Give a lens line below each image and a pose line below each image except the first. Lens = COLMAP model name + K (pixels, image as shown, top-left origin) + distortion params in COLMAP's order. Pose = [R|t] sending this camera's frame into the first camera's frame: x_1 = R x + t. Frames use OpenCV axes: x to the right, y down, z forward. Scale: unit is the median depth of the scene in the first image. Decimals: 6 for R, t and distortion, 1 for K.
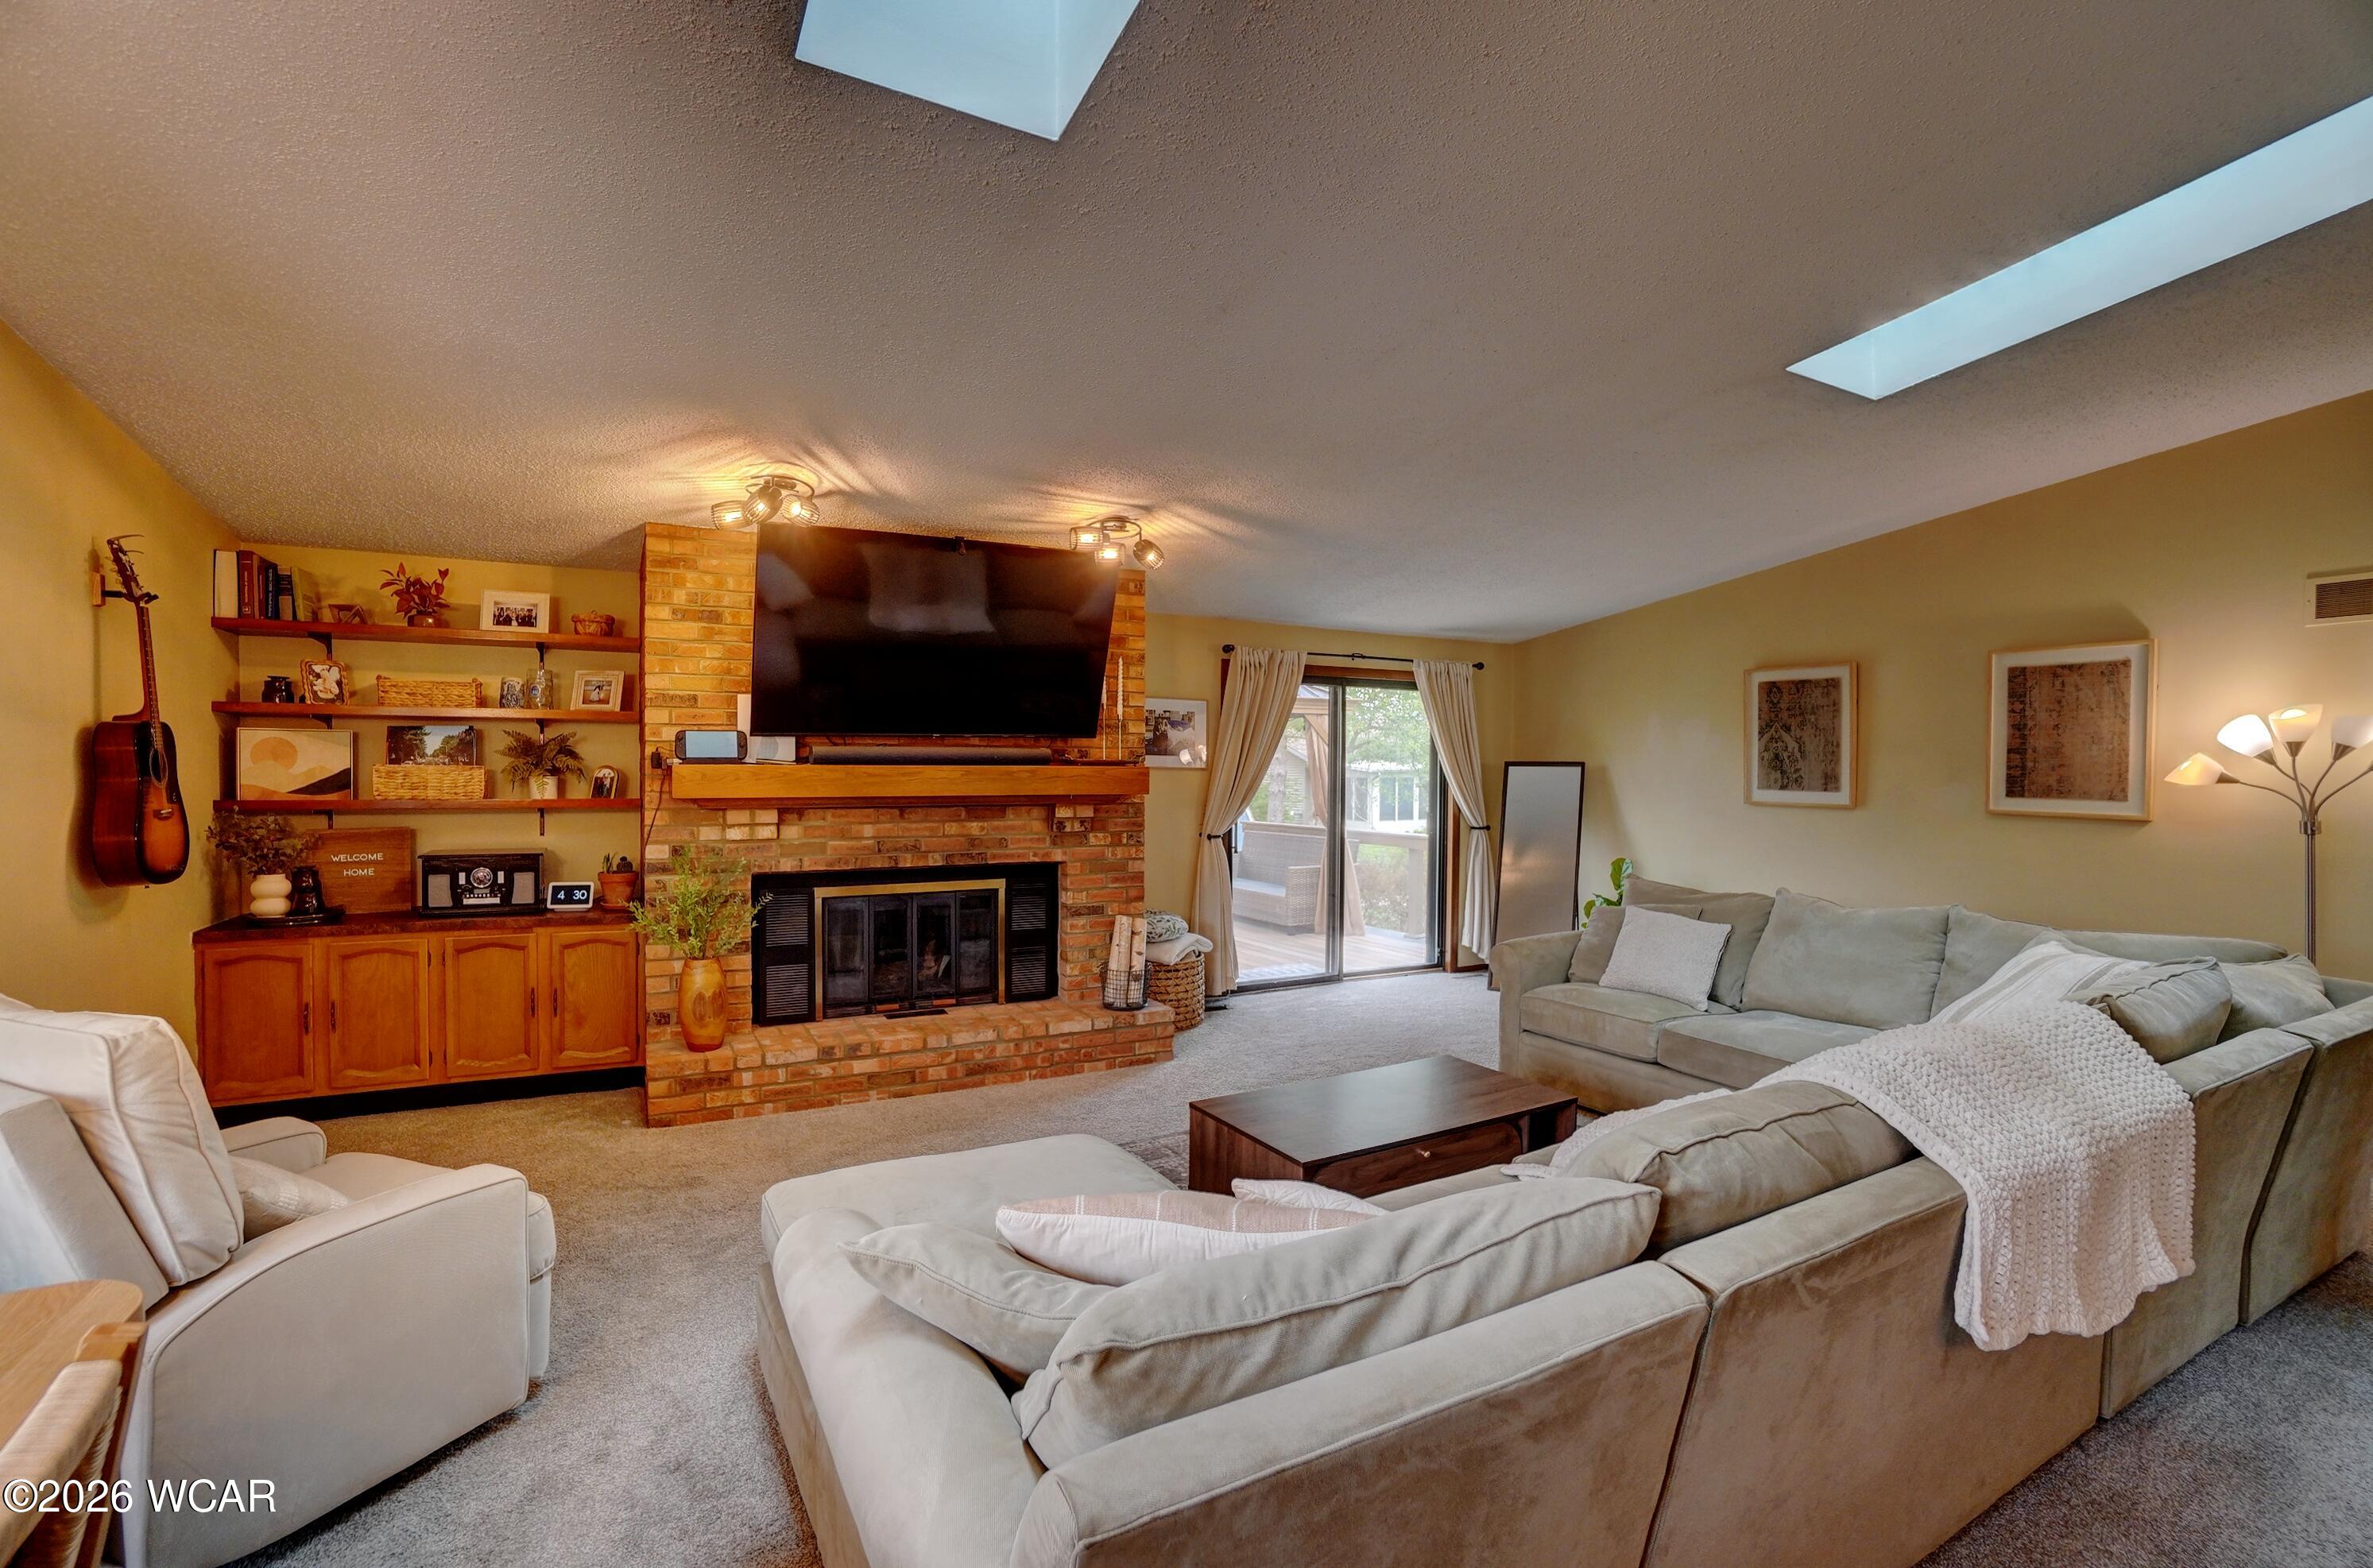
lens RADIAL K [[1049.3, 0, 1157.9], [0, 1049.3, 789.2], [0, 0, 1]] dist [-0.062830, 0.022770]
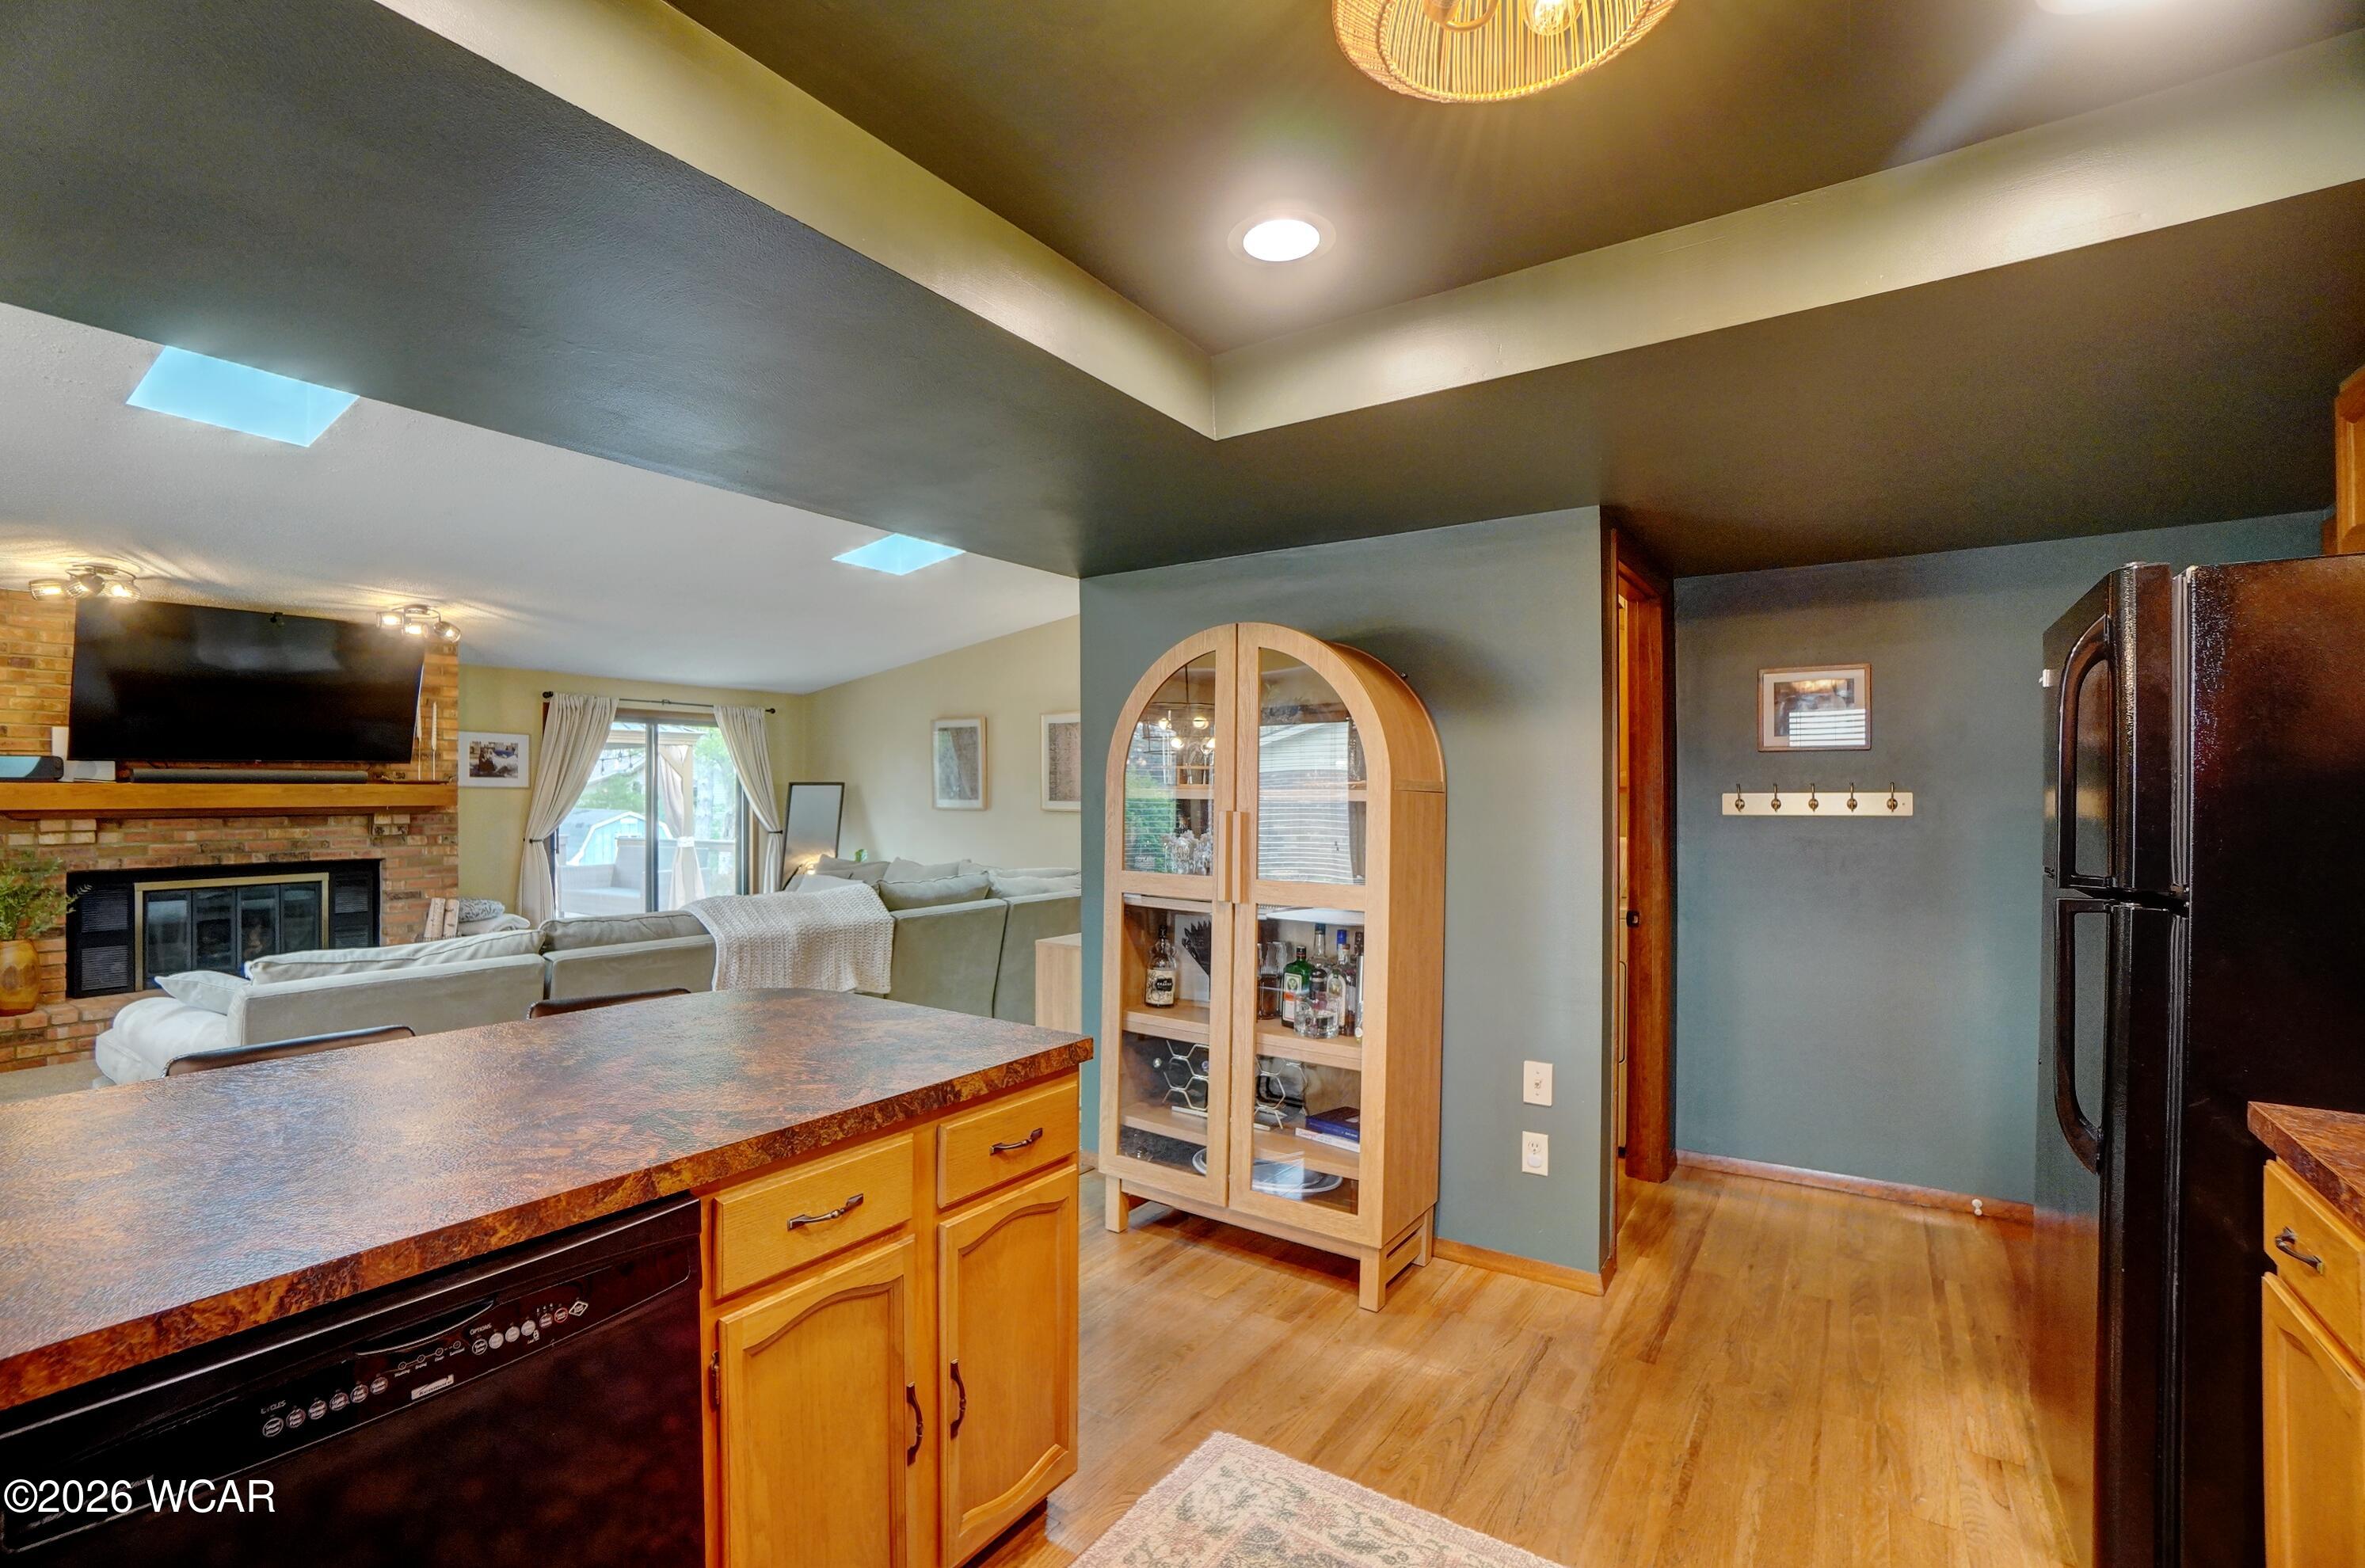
lens RADIAL K [[1045.7, 0, 1154.0], [0, 1045.7, 789.1], [0, 0, 1]] dist [-0.062830, 0.022770]
pose [[0.886493, -0.005722, 0.462706, 0.203119], [0.017394, 0.999629, -0.020963, 0.030559], [-0.462414, 0.026632, 0.886264, -0.651773]]
